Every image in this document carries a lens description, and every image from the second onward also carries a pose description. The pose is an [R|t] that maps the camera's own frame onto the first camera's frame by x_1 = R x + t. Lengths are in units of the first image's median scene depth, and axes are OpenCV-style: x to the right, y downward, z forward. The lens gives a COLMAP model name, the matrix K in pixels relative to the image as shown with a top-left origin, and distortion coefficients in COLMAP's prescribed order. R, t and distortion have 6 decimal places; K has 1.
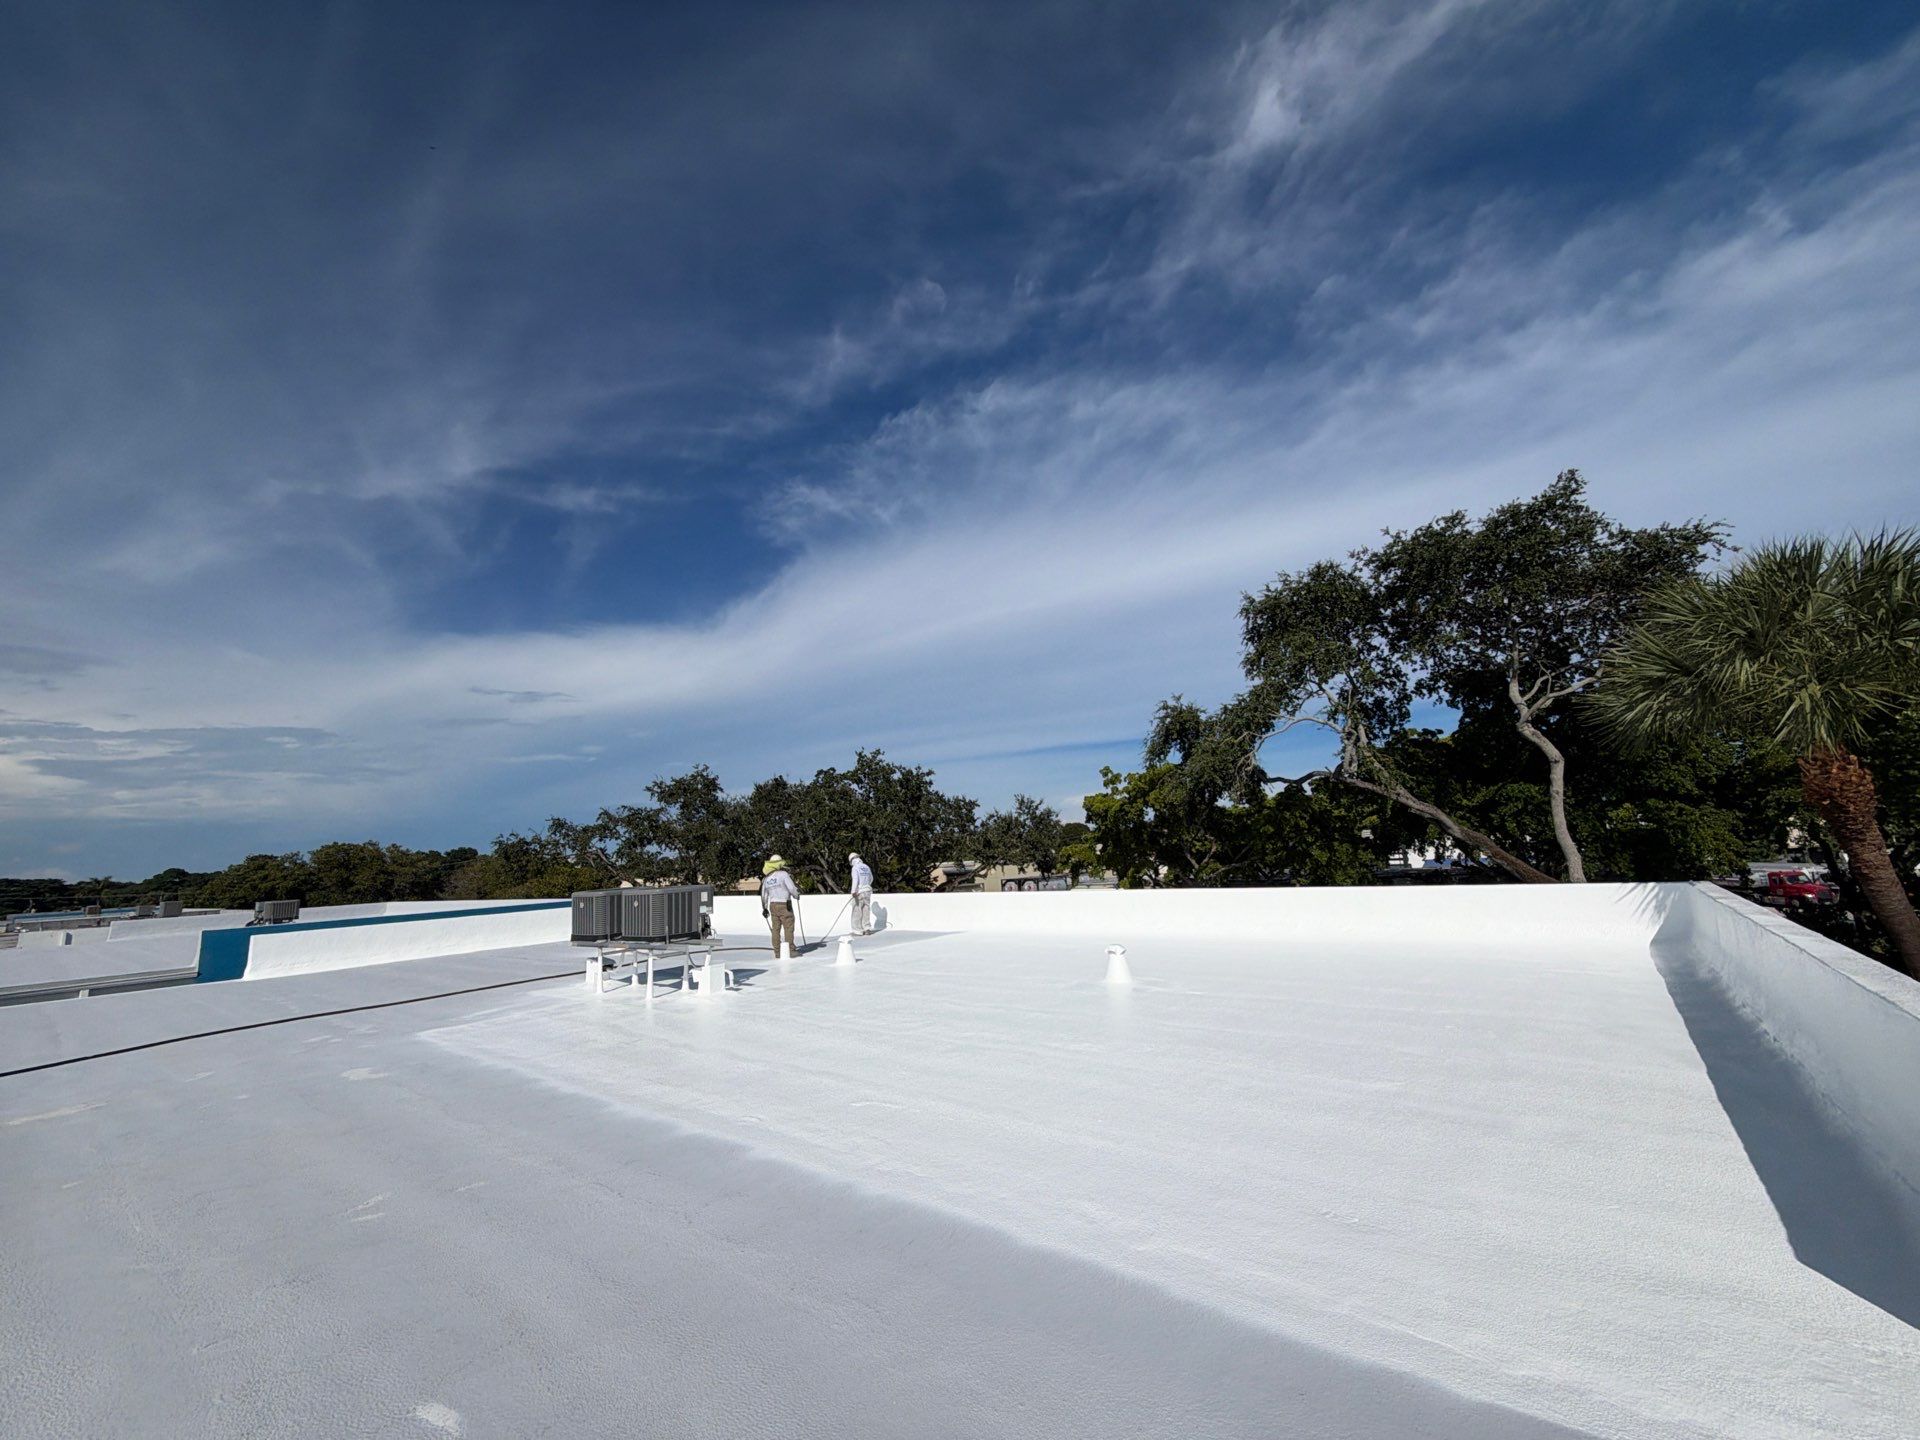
lens RADIAL K [[763.1, 0, 958.0], [0, 763.1, 722.2], [0, 0, 1]] dist [-0.003143, 0.000585]
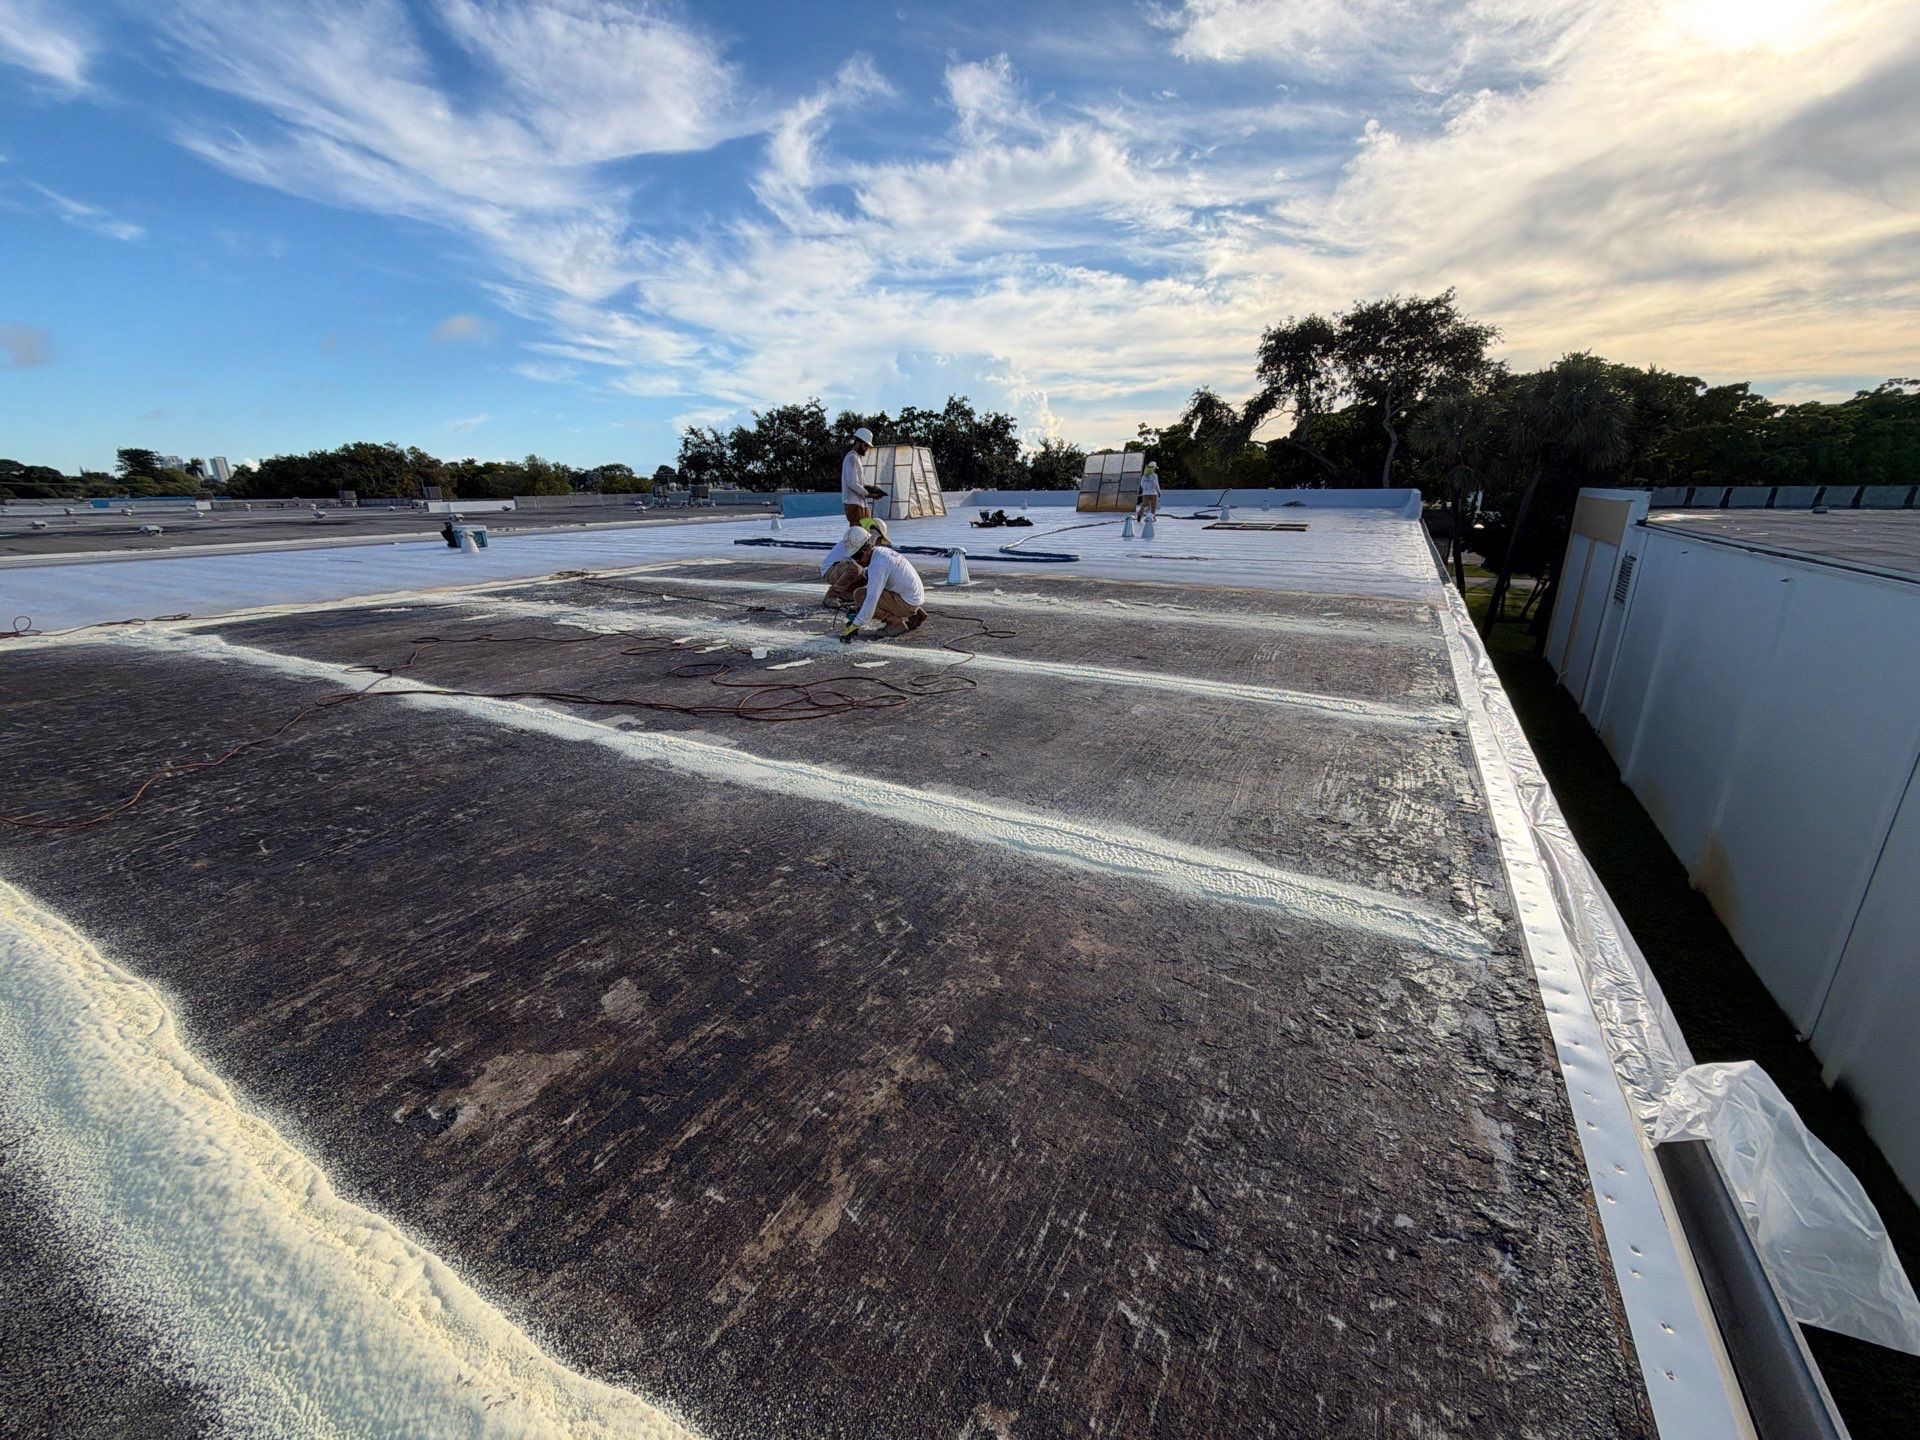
lens RADIAL K [[752.5, 0, 960.5], [0, 752.5, 719.9], [0, 0, 1]] dist [-0.011124, 0.006388]
pose [[0.979512, -0.018543, 0.200529, -0.645518], [-0.074483, 0.891783, 0.446290, -0.077863], [-0.187104, -0.452082, 0.872132, -0.731493]]
